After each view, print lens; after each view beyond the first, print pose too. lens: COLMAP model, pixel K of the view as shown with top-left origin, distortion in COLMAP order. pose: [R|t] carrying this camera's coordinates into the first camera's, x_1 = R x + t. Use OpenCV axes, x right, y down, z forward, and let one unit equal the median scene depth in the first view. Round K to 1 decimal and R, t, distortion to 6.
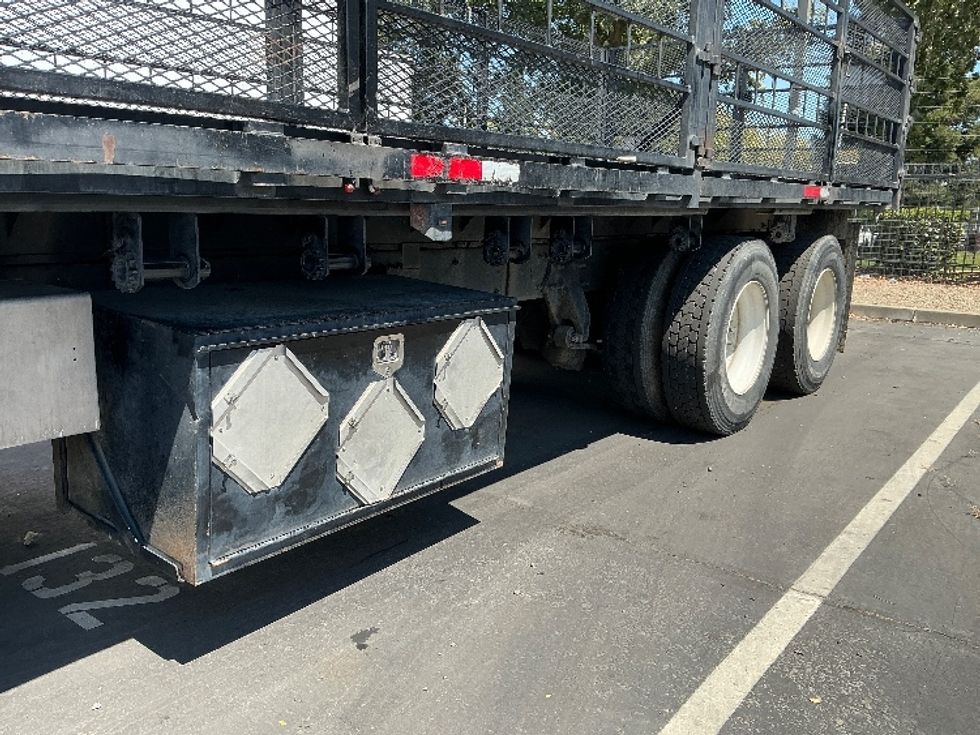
lens RADIAL K [[833.5, 0, 486.7], [0, 833.5, 362.6], [0, 0, 1]] dist [0.084463, -0.152222]
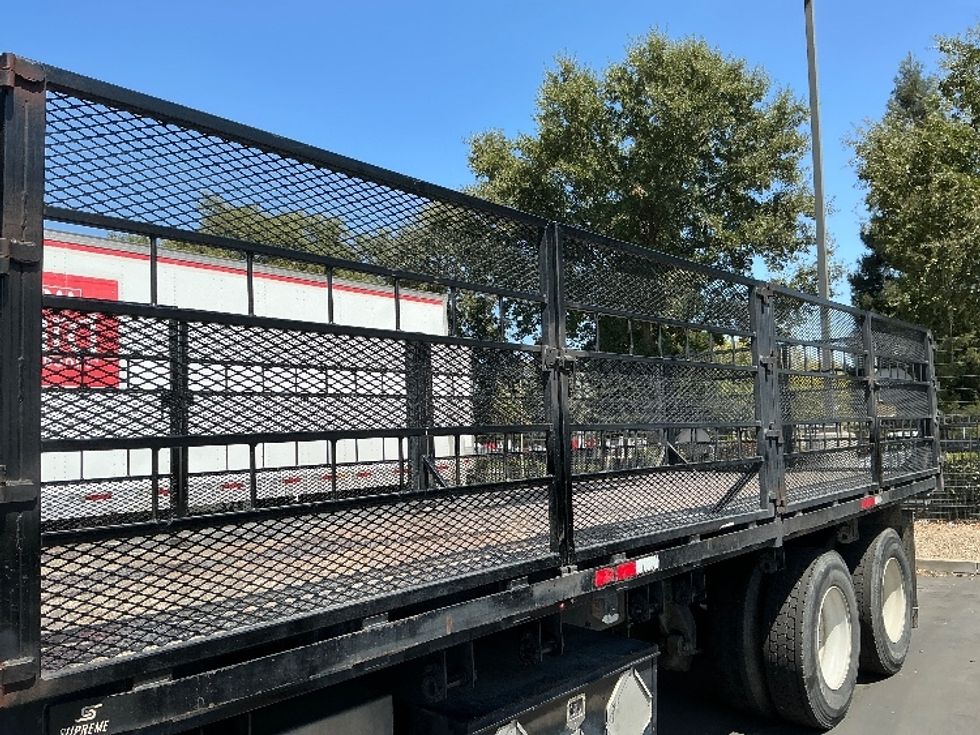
lens RADIAL K [[833.5, 0, 487.5], [0, 833.5, 363.9], [0, 0, 1]] dist [0.084463, -0.152222]
pose [[0.997199, -0.062824, -0.040599, -0.098660], [0.049569, 0.961491, -0.270330, -0.107432], [0.056018, 0.267560, 0.961911, -0.253644]]
